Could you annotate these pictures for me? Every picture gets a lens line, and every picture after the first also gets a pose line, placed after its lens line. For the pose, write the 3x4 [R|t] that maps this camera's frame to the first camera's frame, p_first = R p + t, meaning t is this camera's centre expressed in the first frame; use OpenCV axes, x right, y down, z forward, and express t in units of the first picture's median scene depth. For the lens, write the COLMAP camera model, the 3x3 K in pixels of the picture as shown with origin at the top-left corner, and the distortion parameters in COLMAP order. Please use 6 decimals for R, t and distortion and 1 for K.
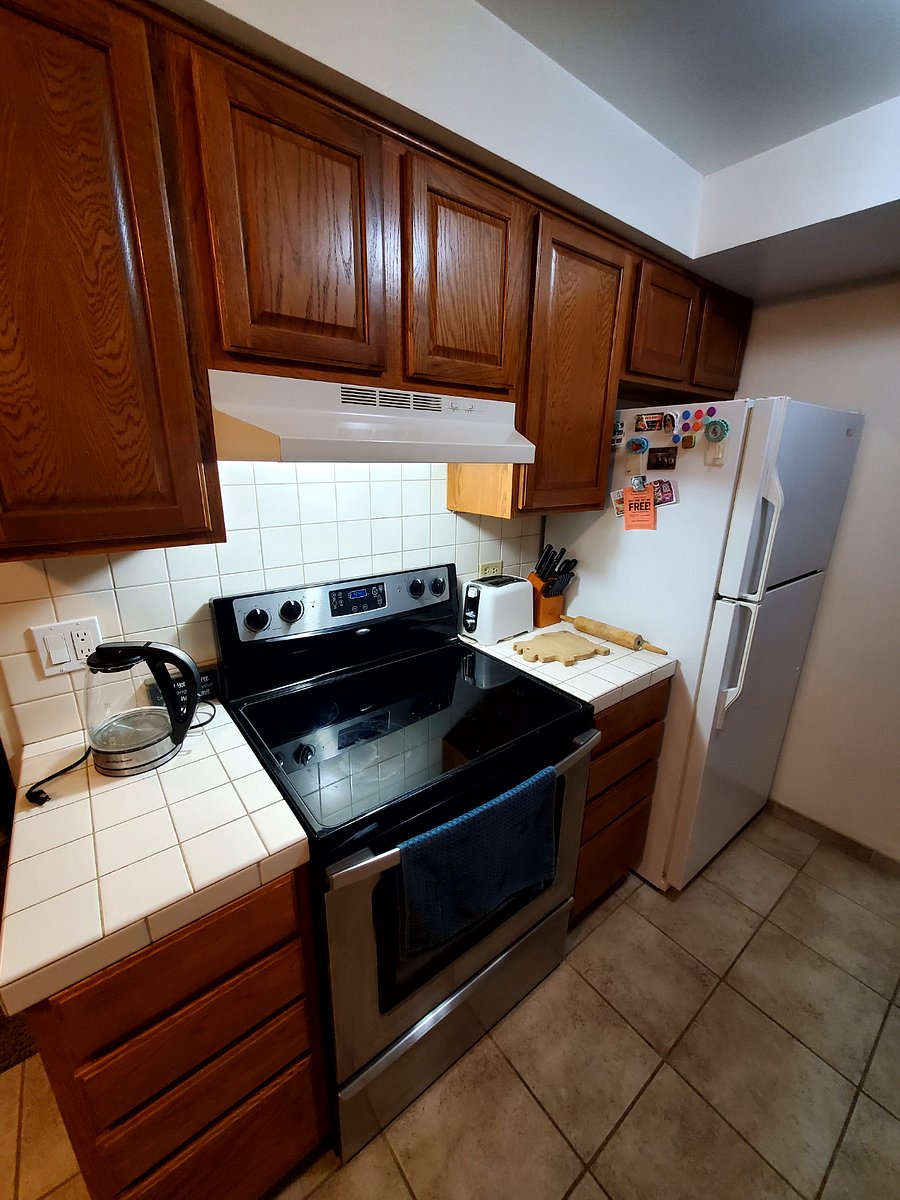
lens RADIAL K [[474.6, 0, 438.9], [0, 474.6, 601.6], [0, 0, 1]] dist [-0.002847, 0.000324]
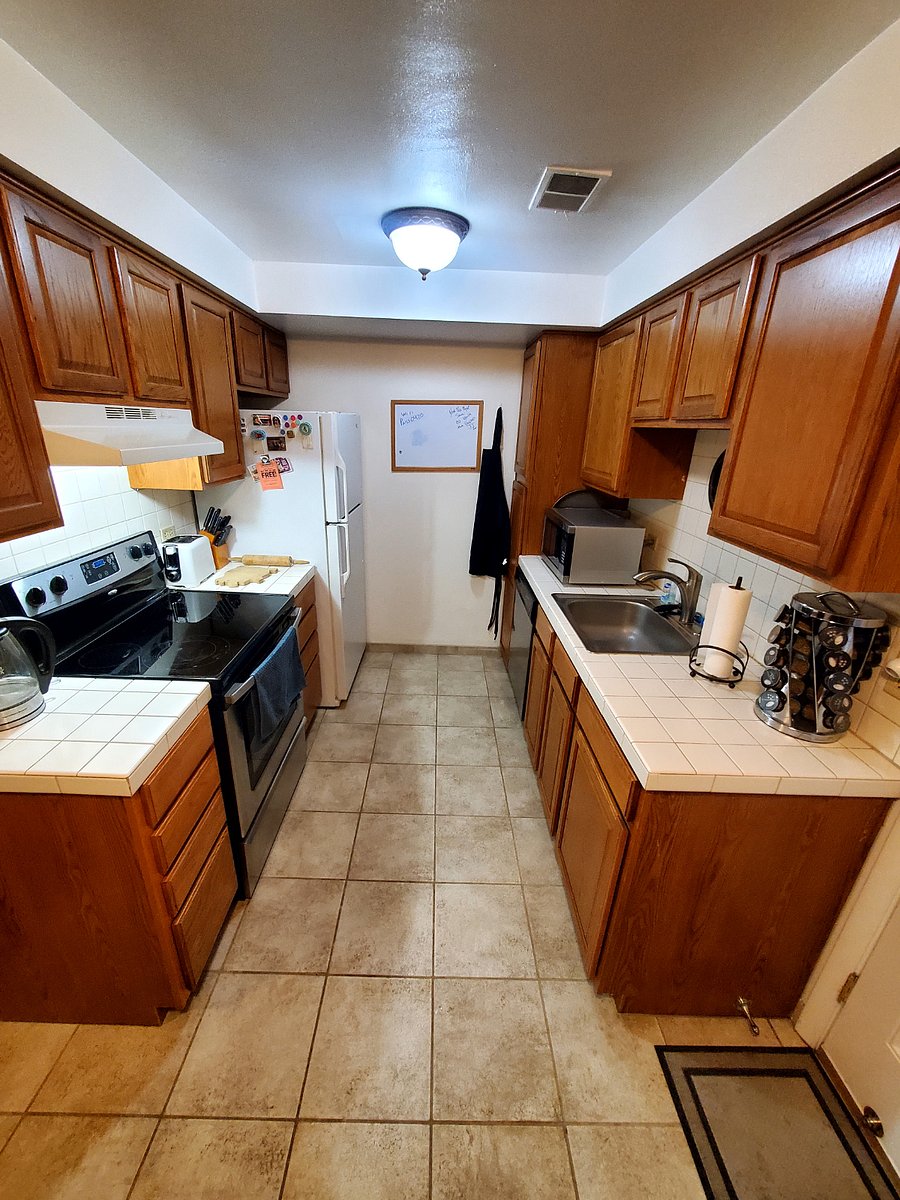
lens RADIAL K [[474.6, 0, 446.7], [0, 474.6, 603.7], [0, 0, 1]] dist [-0.002847, 0.000324]
pose [[0.597084, -0.273979, 0.753940, -0.540101], [0.206893, 0.960665, 0.185252, 0.039406], [-0.775039, 0.045374, 0.630282, -0.429541]]
